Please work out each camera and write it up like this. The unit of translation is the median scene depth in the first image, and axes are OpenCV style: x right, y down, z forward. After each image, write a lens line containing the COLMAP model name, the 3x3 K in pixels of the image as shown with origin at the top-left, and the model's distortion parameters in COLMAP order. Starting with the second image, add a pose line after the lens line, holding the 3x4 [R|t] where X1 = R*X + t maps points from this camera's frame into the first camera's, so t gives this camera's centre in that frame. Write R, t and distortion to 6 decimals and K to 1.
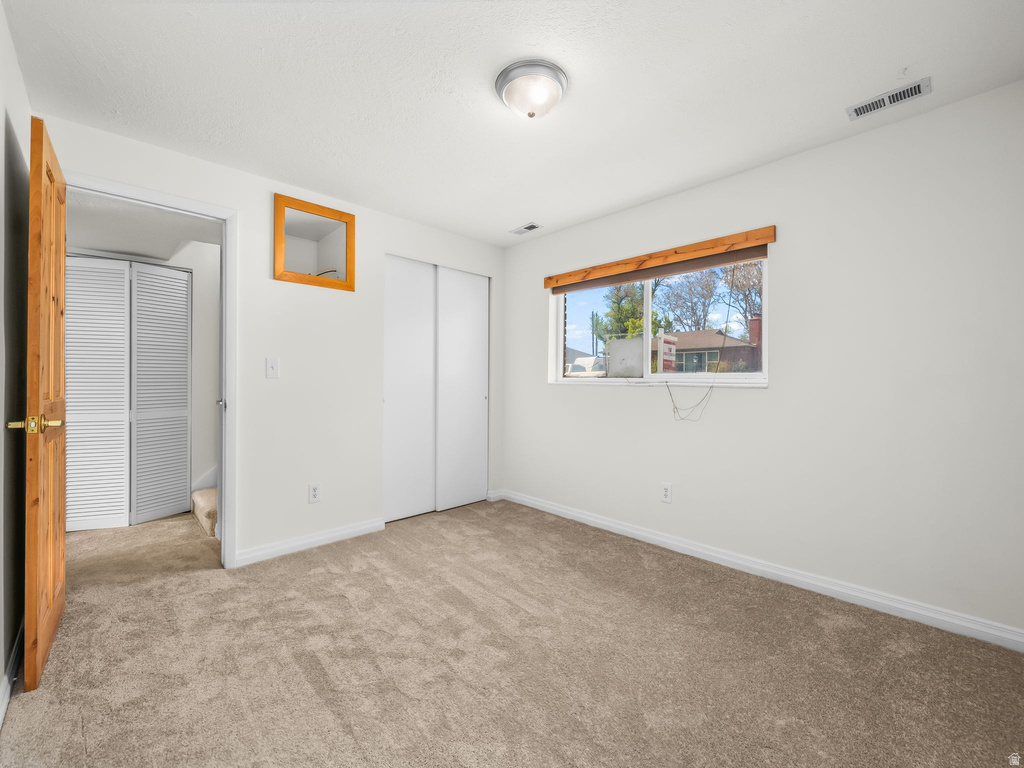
lens RADIAL K [[433.2, 0, 509.2], [0, 433.2, 379.6], [0, 0, 1]] dist [-0.000572, -0.000465]
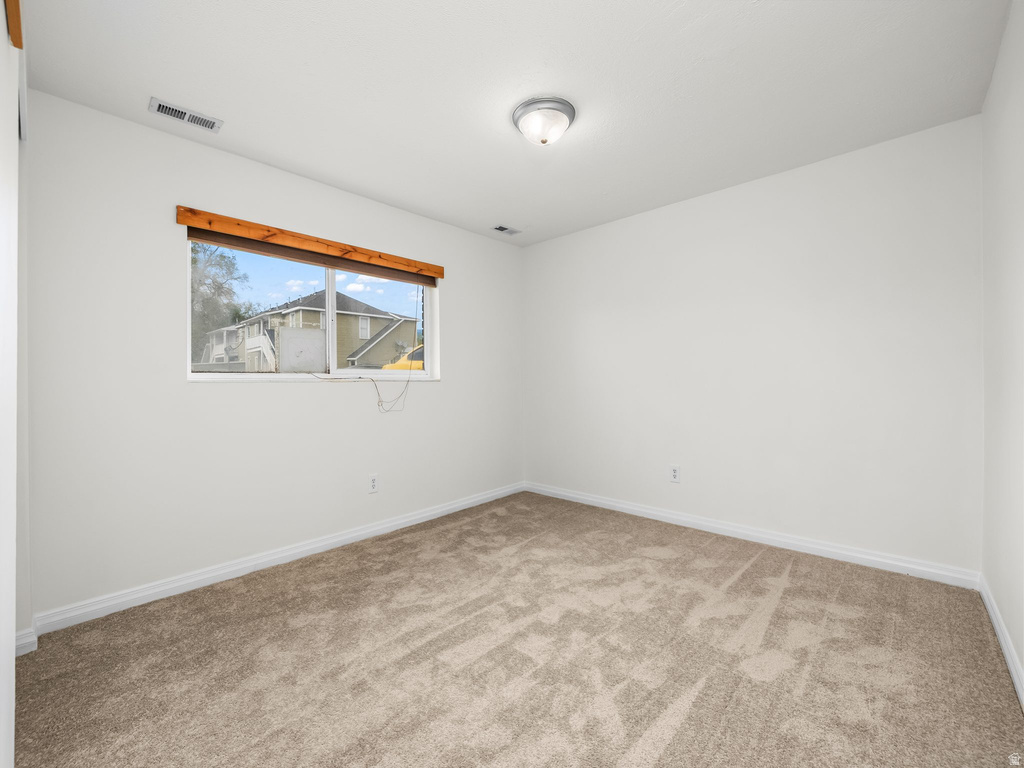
lens RADIAL K [[433.2, 0, 508.1], [0, 433.2, 377.6], [0, 0, 1]] dist [-0.000572, -0.000465]
pose [[-0.077921, -0.007360, 0.996932, -0.660486], [0.002392, 0.999968, 0.007569, -0.001079], [-0.996957, 0.002975, -0.077901, 0.711902]]
